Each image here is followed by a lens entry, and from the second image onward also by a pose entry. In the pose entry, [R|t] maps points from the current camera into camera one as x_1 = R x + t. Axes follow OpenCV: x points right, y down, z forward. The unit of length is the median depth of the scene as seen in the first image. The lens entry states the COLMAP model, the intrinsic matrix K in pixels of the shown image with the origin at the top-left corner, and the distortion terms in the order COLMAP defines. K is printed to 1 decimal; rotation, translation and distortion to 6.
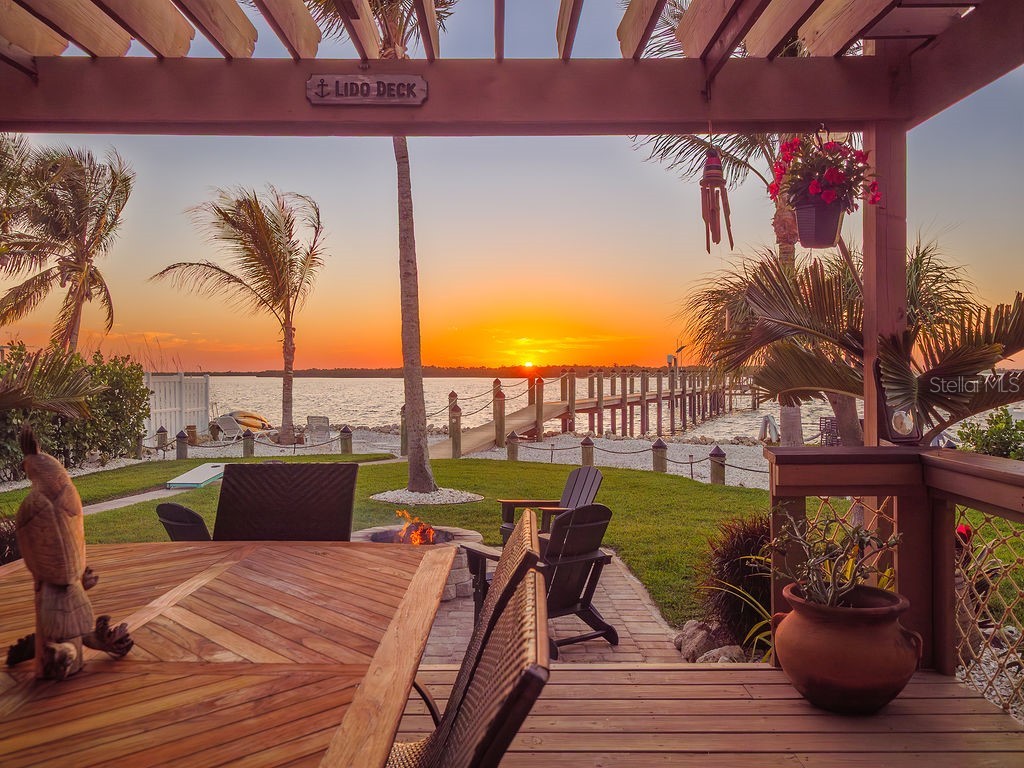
lens RADIAL K [[850.1, 0, 512.0], [0, 850.1, 384.0], [0, 0, 1]] dist [-0.016223, -0.003148]
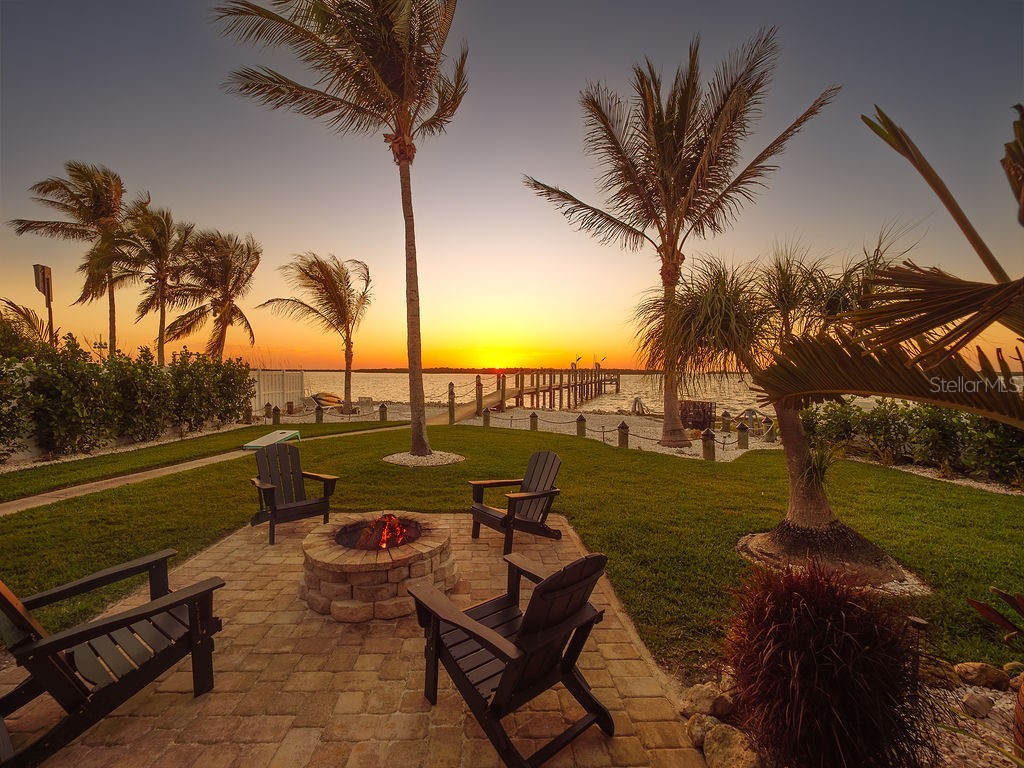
lens RADIAL K [[432.4, 0, 512.0], [0, 432.4, 384.0], [0, 0, 1]] dist [-0.020290, -0.000282]
pose [[0.998447, 0.008562, 0.055041, 0.002852], [-0.009421, 0.999838, 0.015353, -0.001753], [-0.054901, -0.015848, 0.998366, 0.163630]]
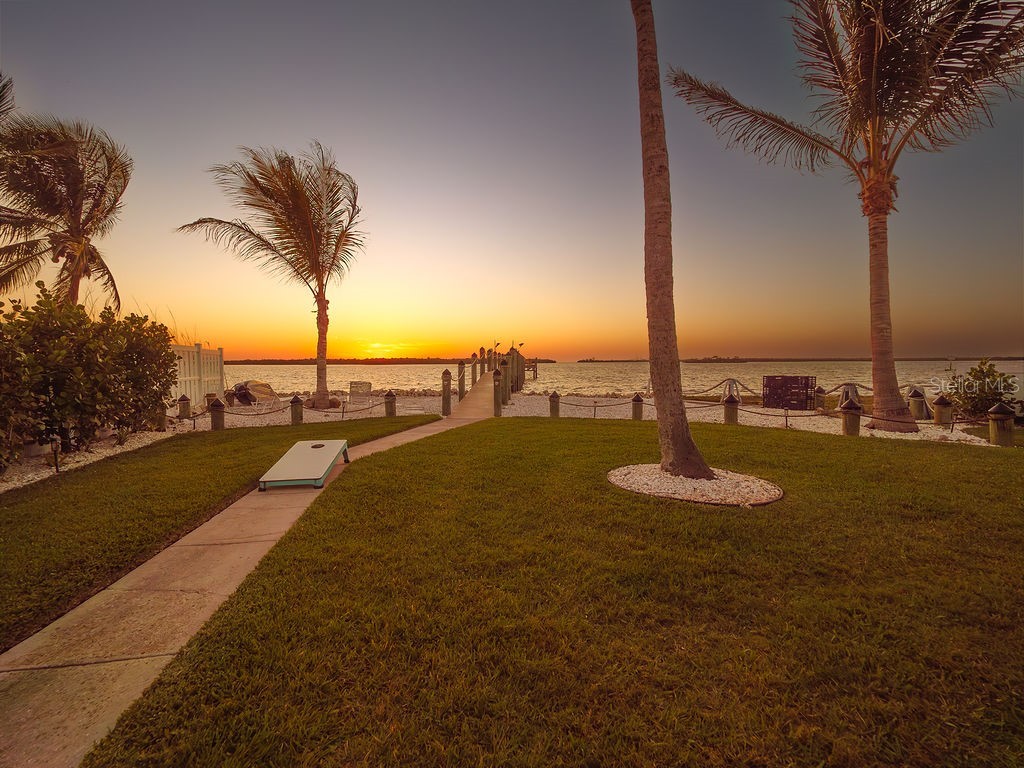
lens RADIAL K [[432.4, 0, 512.0], [0, 432.4, 384.0], [0, 0, 1]] dist [-0.020290, -0.000282]
pose [[0.946261, -0.014849, 0.323063, -0.213876], [0.003674, 0.999374, 0.035174, 0.021360], [-0.323384, -0.032097, 0.945723, 0.409197]]
